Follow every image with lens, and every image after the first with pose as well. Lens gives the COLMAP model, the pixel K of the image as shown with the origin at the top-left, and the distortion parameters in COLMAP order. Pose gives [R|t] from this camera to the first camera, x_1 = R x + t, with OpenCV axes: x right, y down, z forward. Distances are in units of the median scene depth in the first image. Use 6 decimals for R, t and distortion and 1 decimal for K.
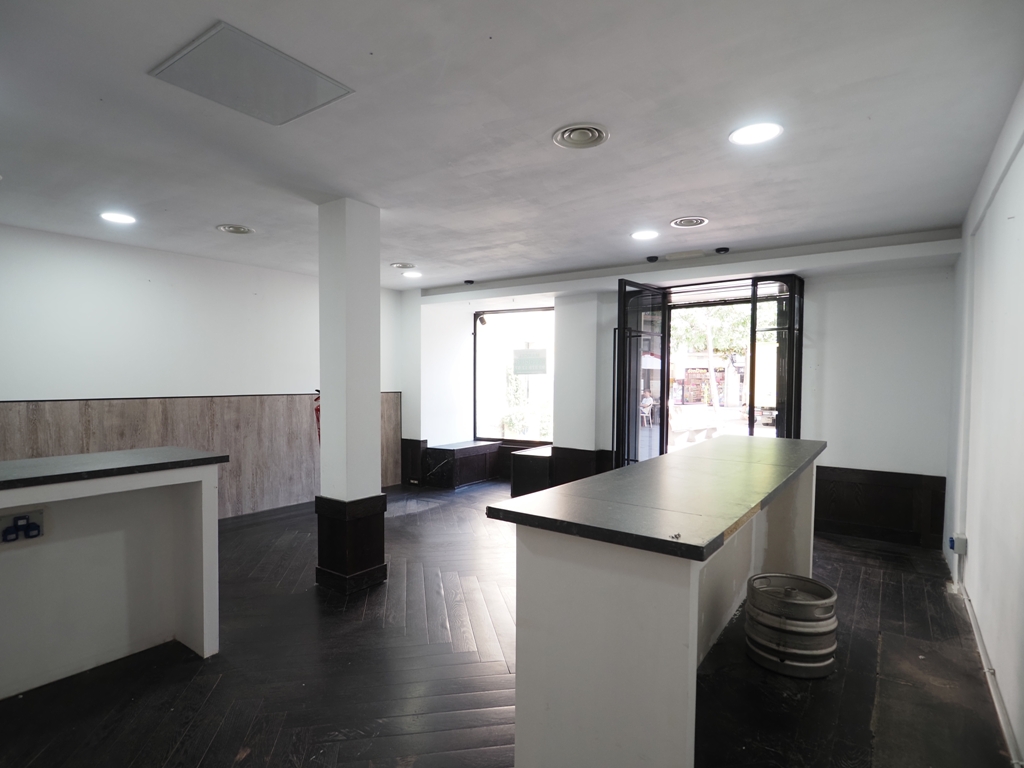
lens RADIAL K [[550.2, 0, 508.6], [0, 550.2, 396.8], [0, 0, 1]] dist [-0.004085, -0.000511]
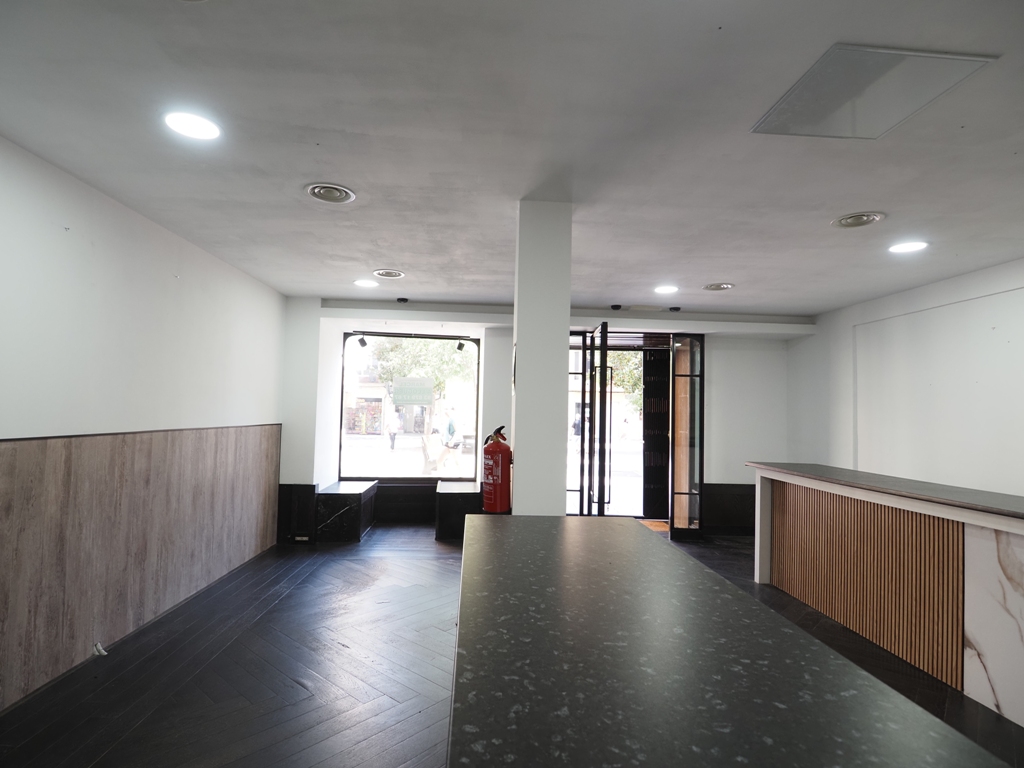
lens RADIAL K [[547.5, 0, 499.7], [0, 547.5, 384.9], [0, 0, 1]] dist [0.000246, -0.007027]
pose [[0.788530, 0.045326, 0.613324, -0.519682], [-0.000307, 0.997309, -0.073309, -0.008732], [-0.614996, 0.057618, 0.786422, 0.236375]]
